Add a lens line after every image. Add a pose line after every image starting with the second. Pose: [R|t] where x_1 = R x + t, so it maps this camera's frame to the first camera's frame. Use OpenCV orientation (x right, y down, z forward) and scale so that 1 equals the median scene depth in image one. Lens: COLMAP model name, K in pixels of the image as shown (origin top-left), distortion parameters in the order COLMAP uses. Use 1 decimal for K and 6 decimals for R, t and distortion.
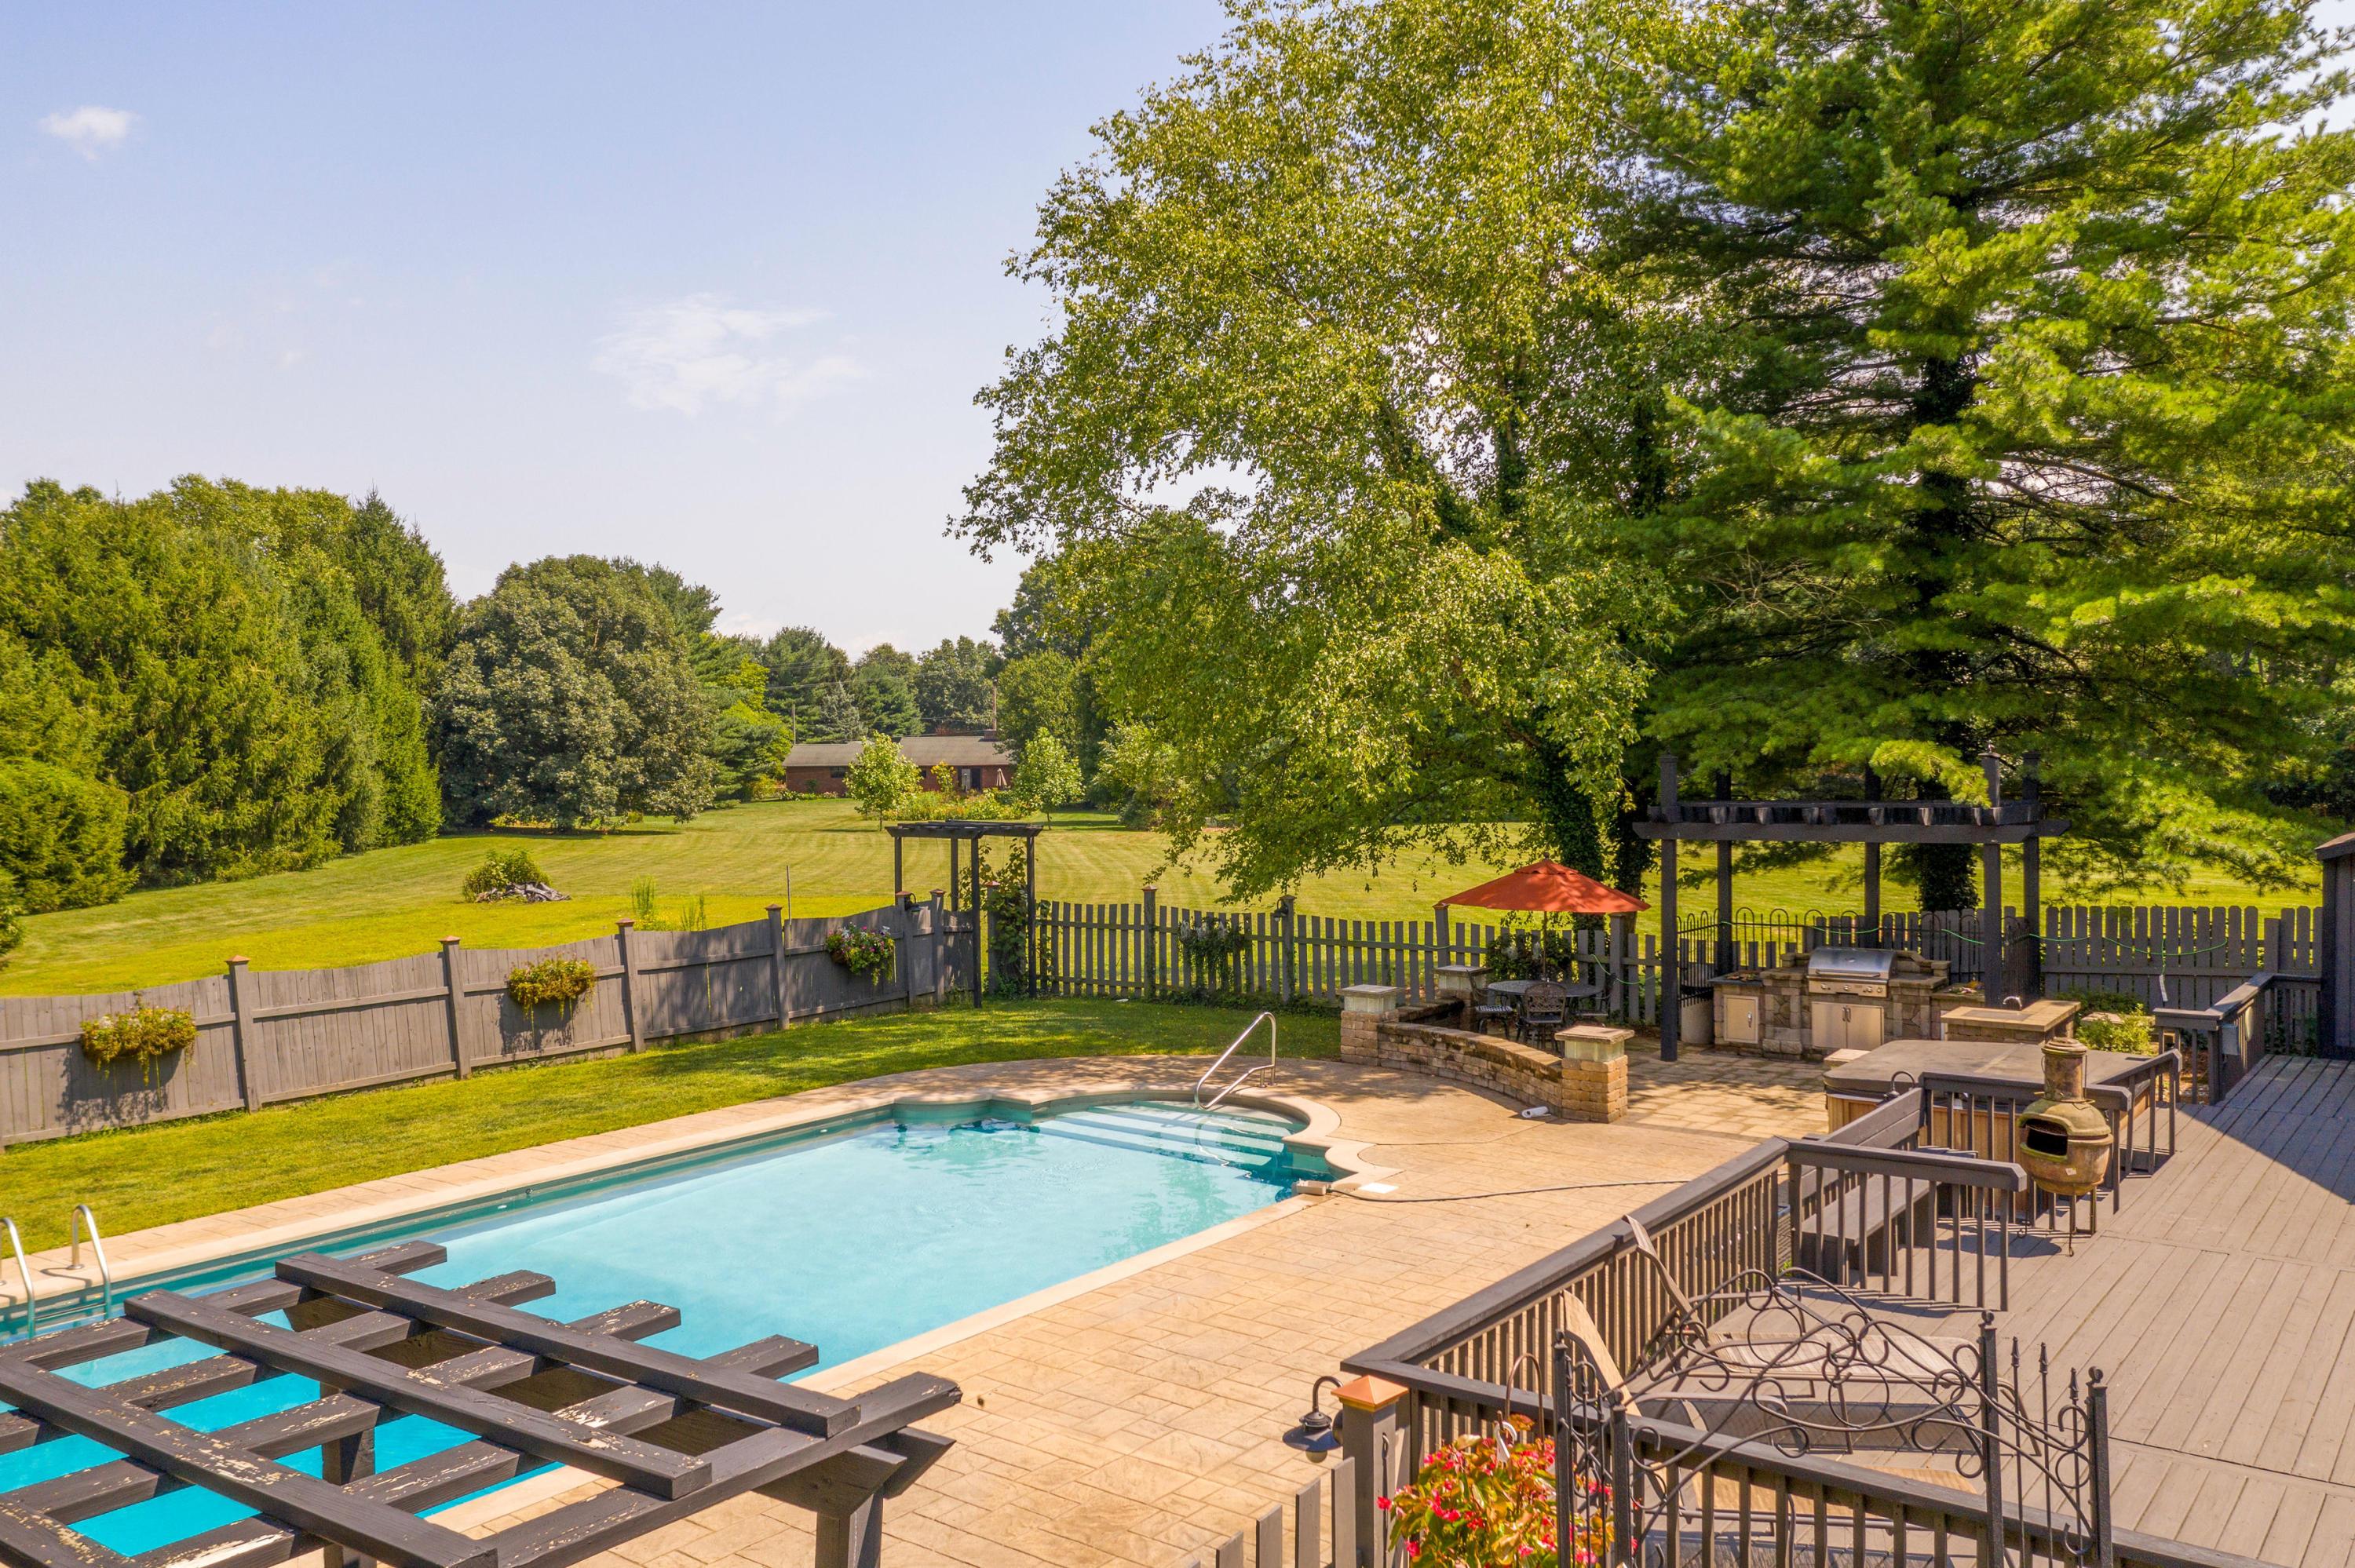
lens RADIAL K [[1878.2, 0, 1177.5], [0, 1878.2, 784.0], [0, 0, 1]] dist [-0.049319, 0.136324]
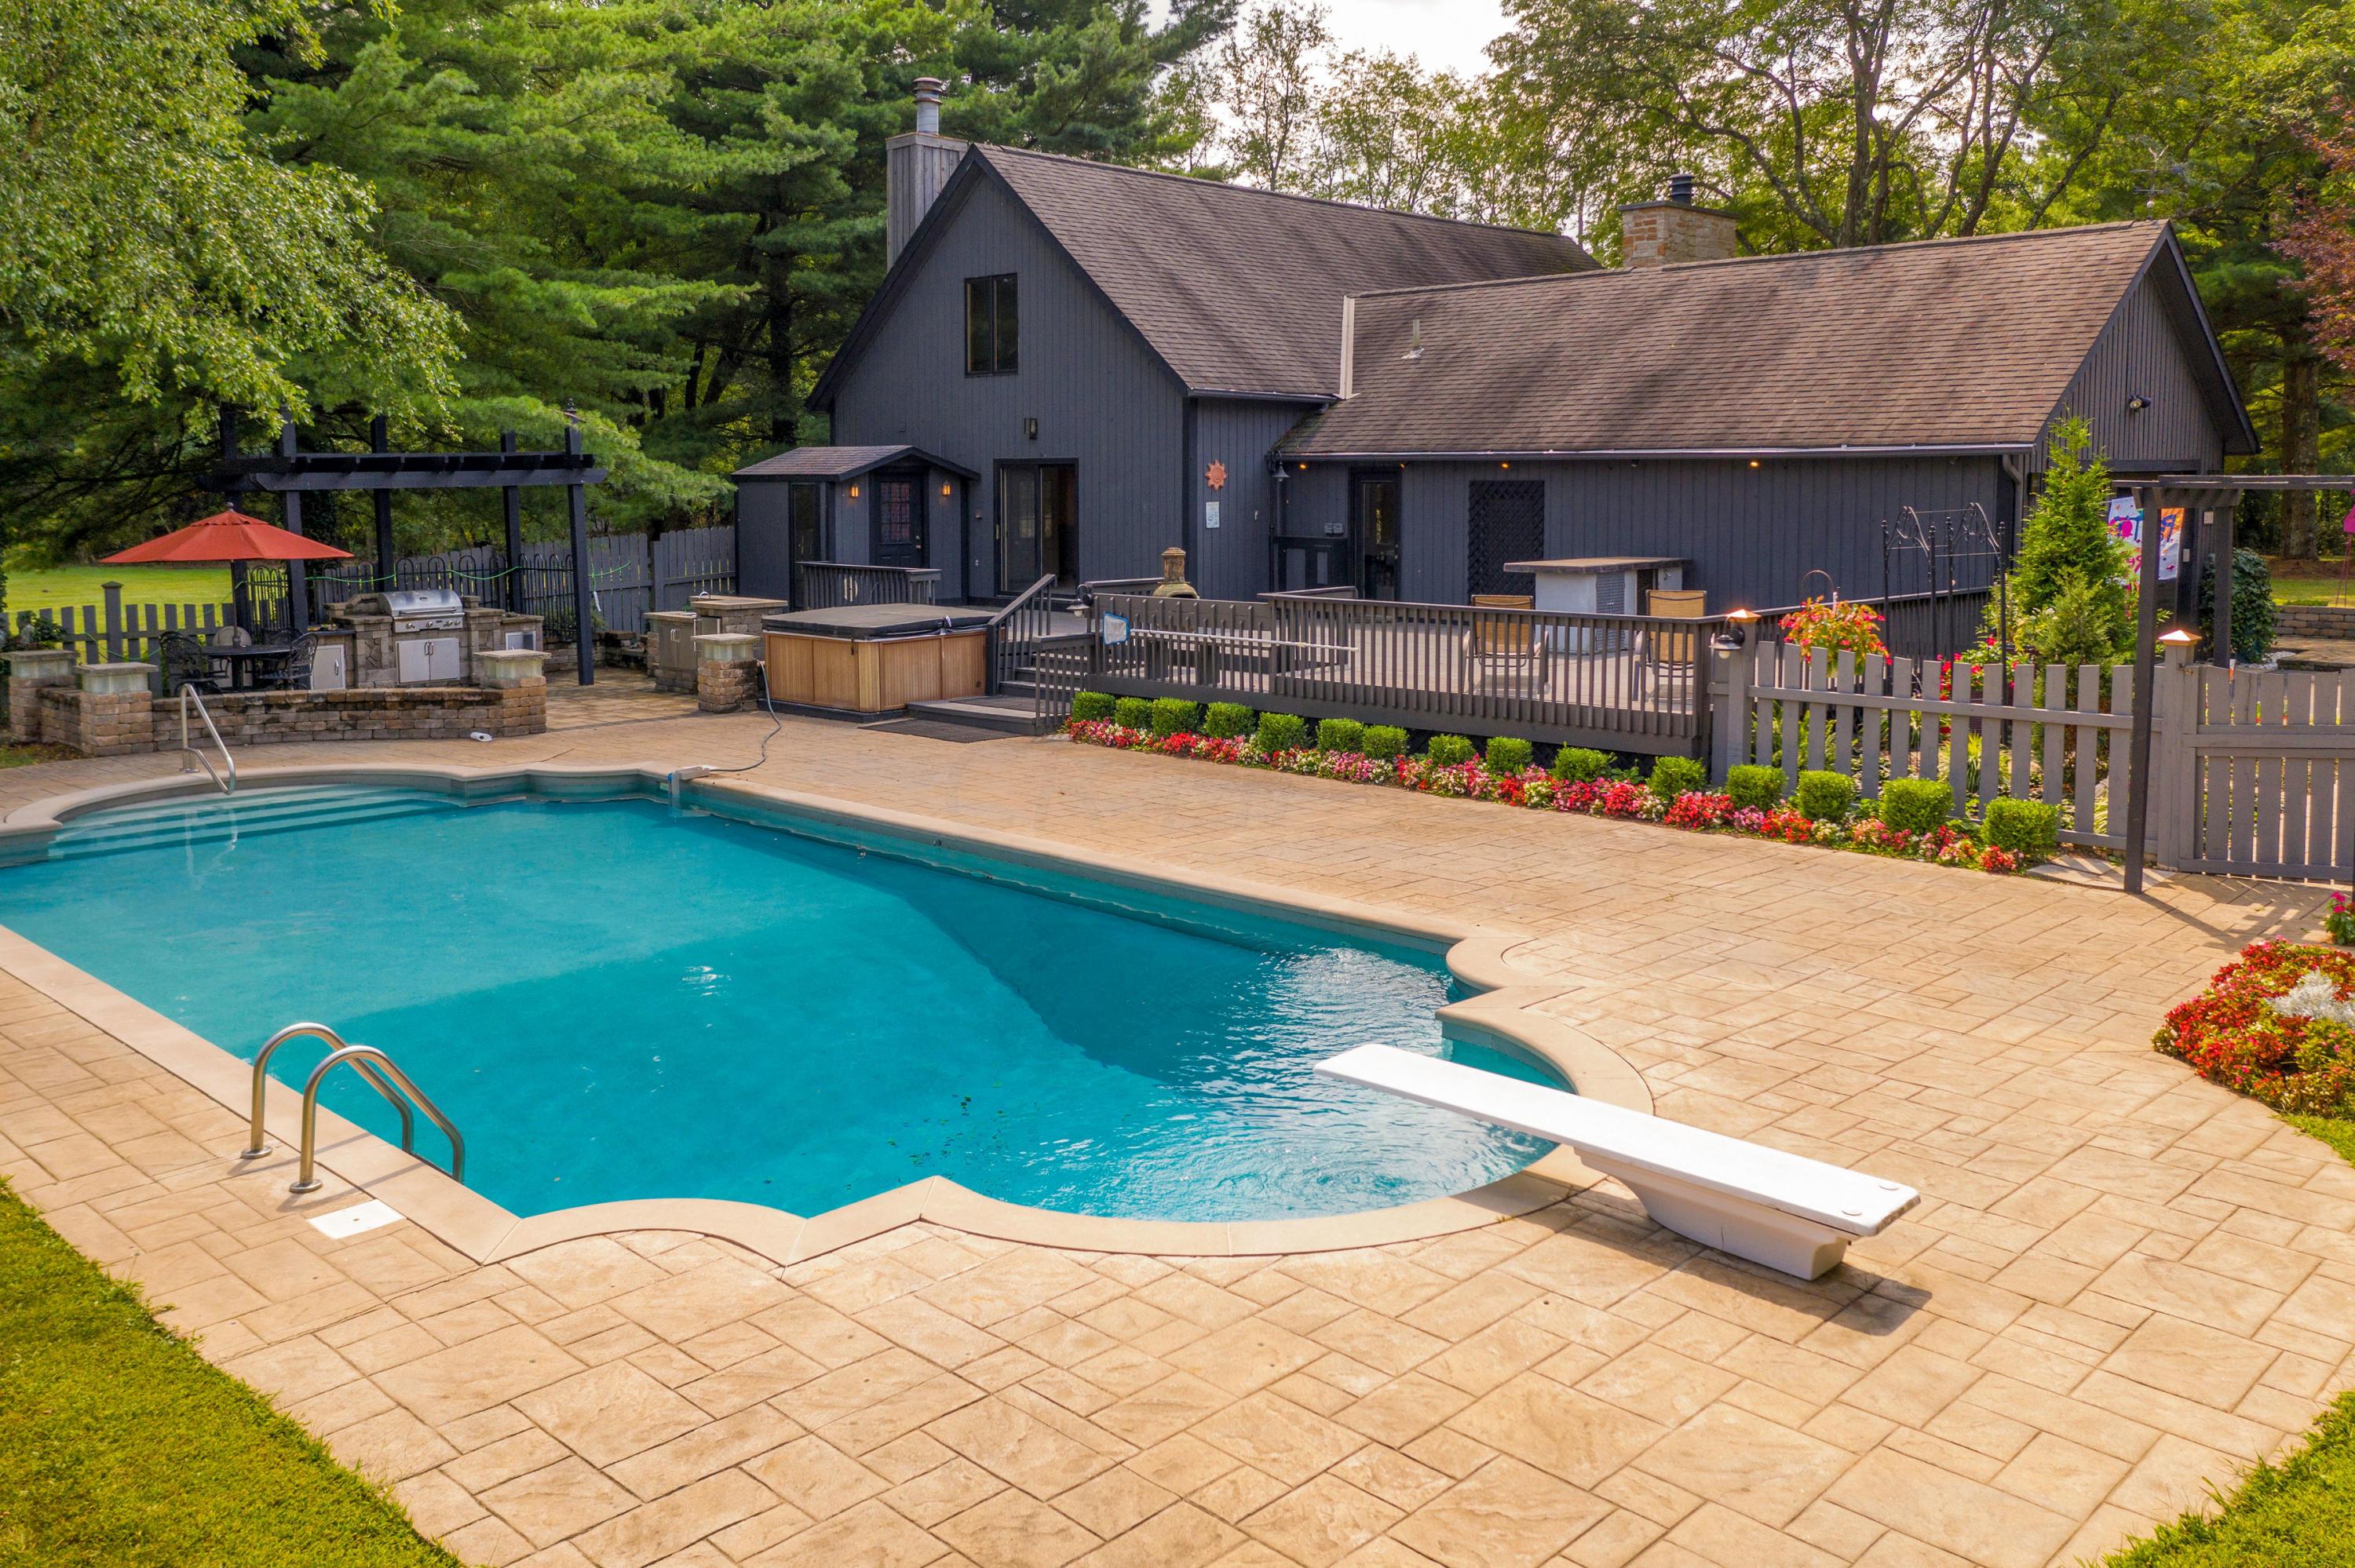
lens RADIAL K [[1911.5, 0, 1170.3], [0, 1911.5, 611.7], [0, 0, 1]] dist [0.004867, 0.002047]
pose [[0.134802, -0.064900, 0.988745, -0.693200], [0.031202, 0.997636, 0.061230, 0.045696], [-0.990381, 0.022597, 0.136509, 0.407087]]
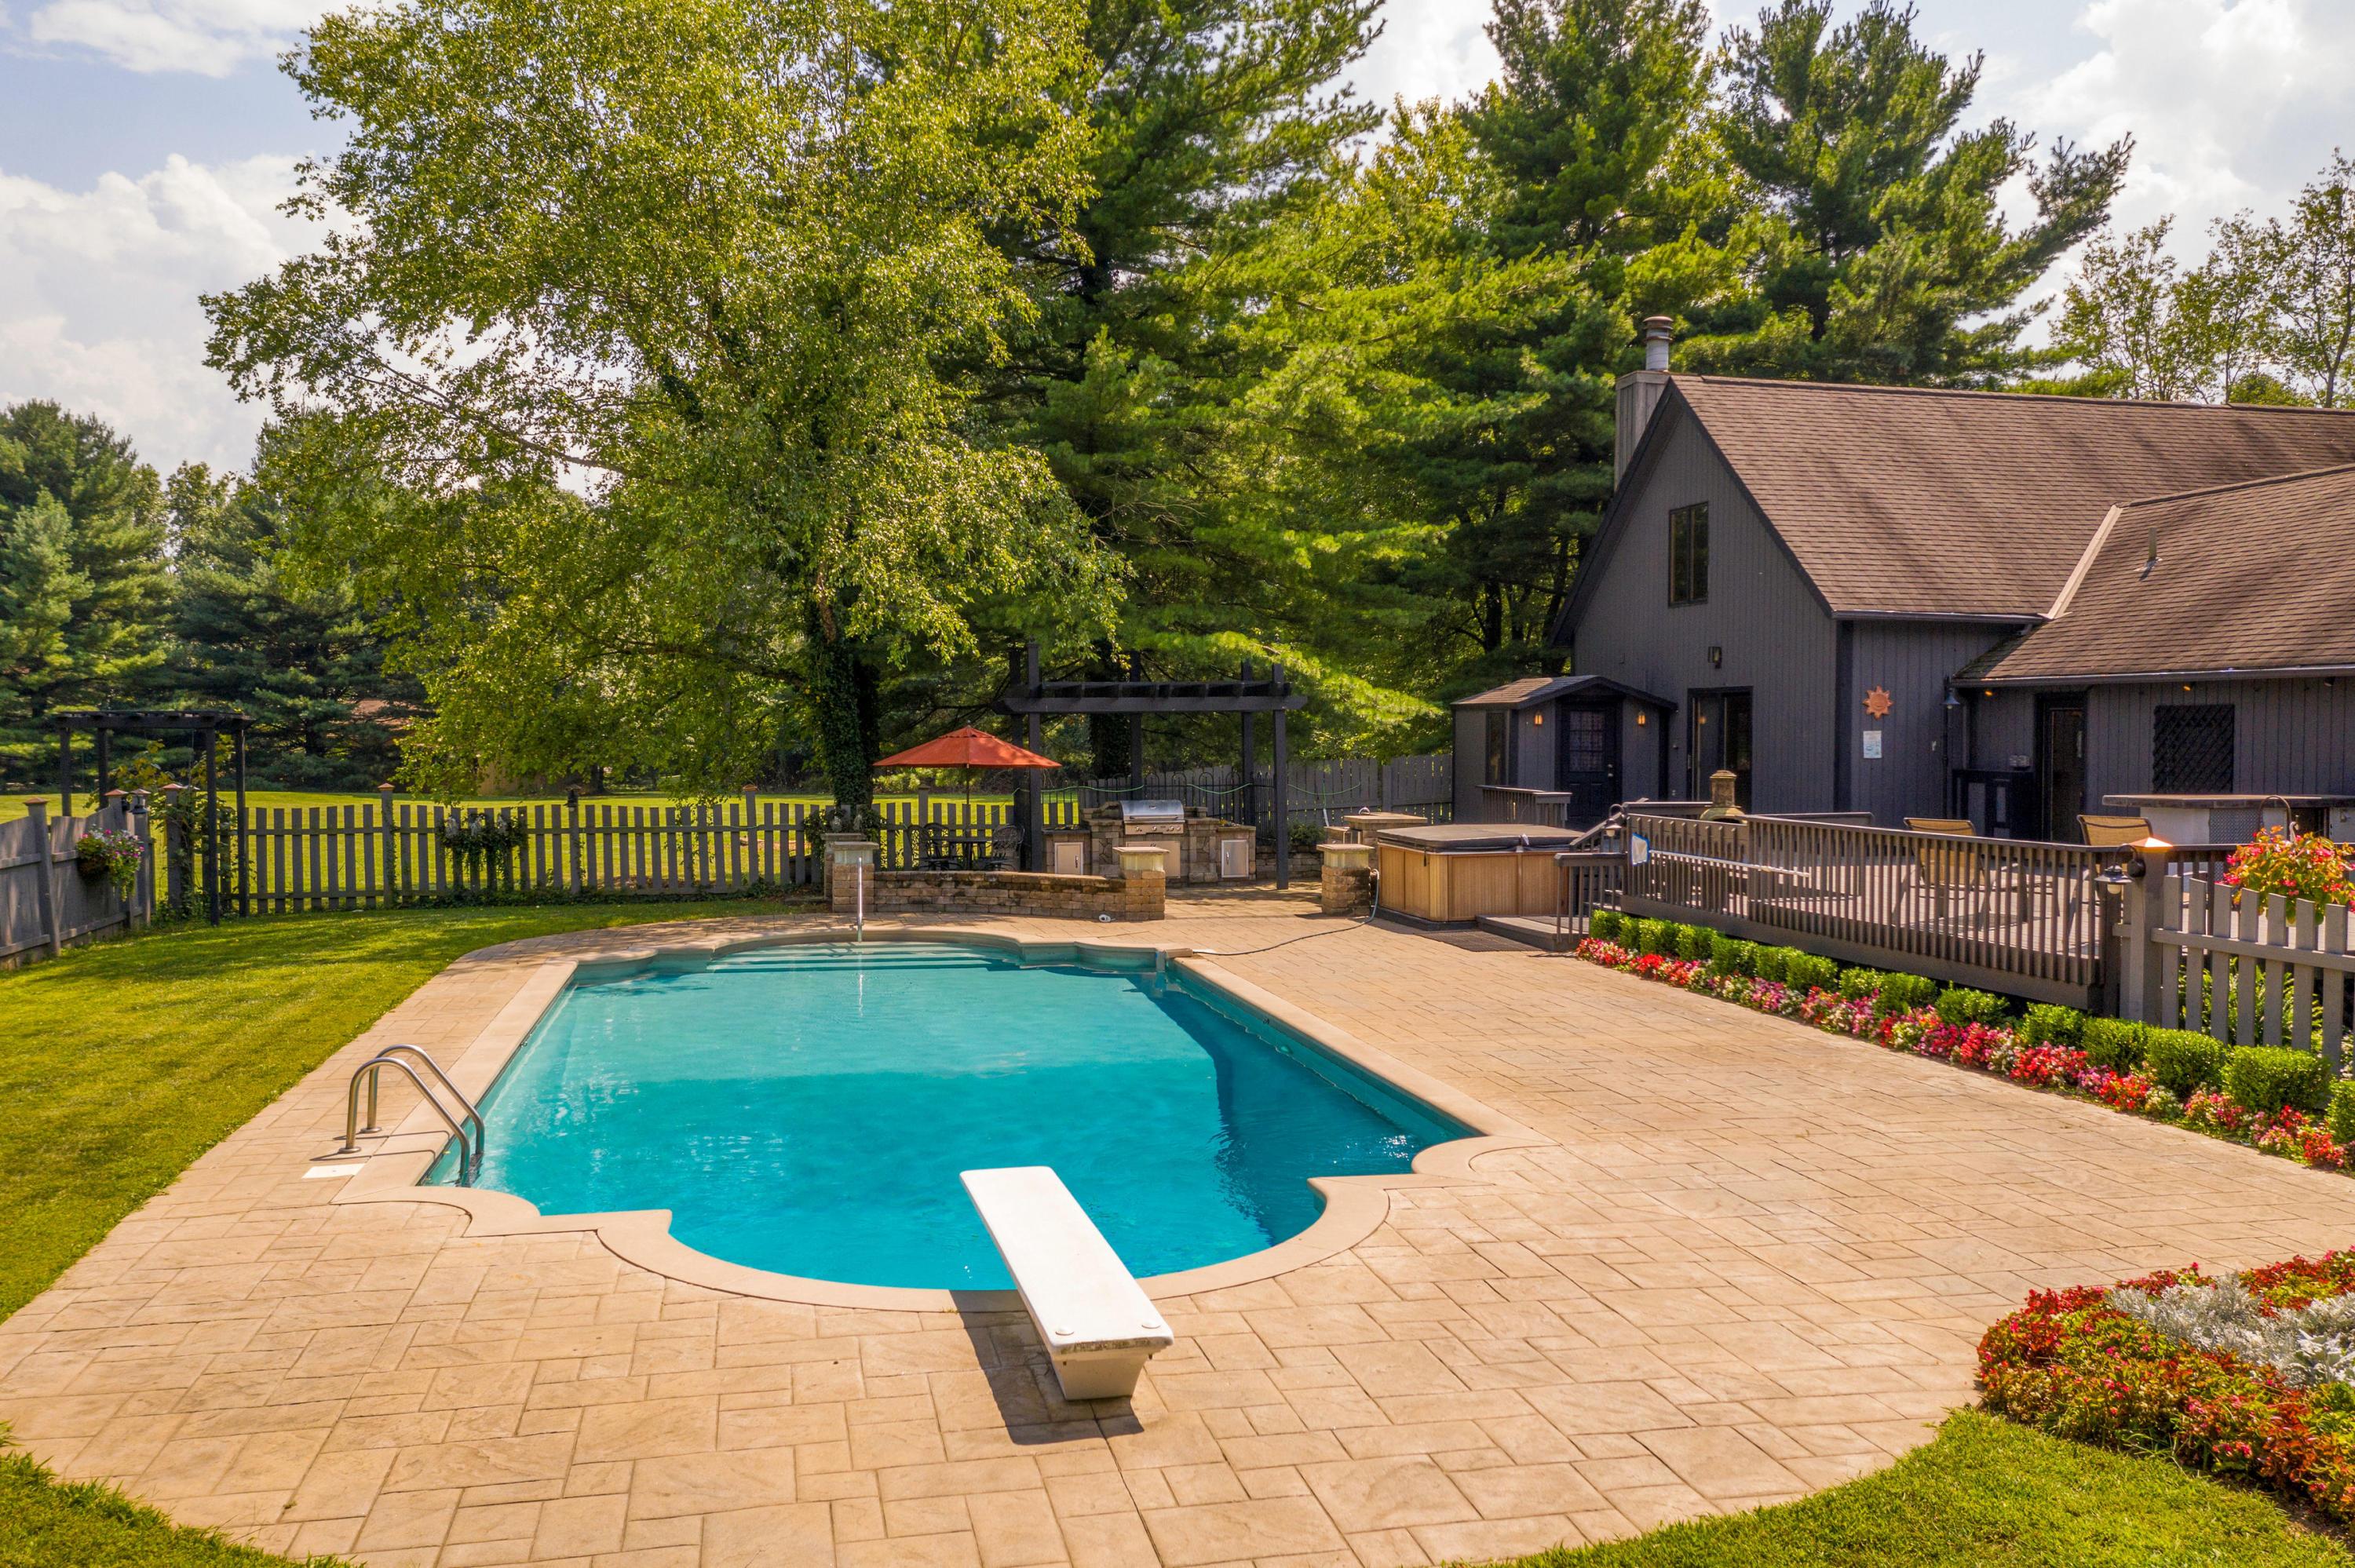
lens RADIAL K [[1878.2, 0, 1177.5], [0, 1878.2, 784.0], [0, 0, 1]] dist [-0.049319, 0.136324]
pose [[0.653669, -0.013131, 0.756666, -0.606258], [0.013893, 0.999889, 0.005350, 0.070646], [-0.756653, 0.007015, 0.653779, 0.138176]]
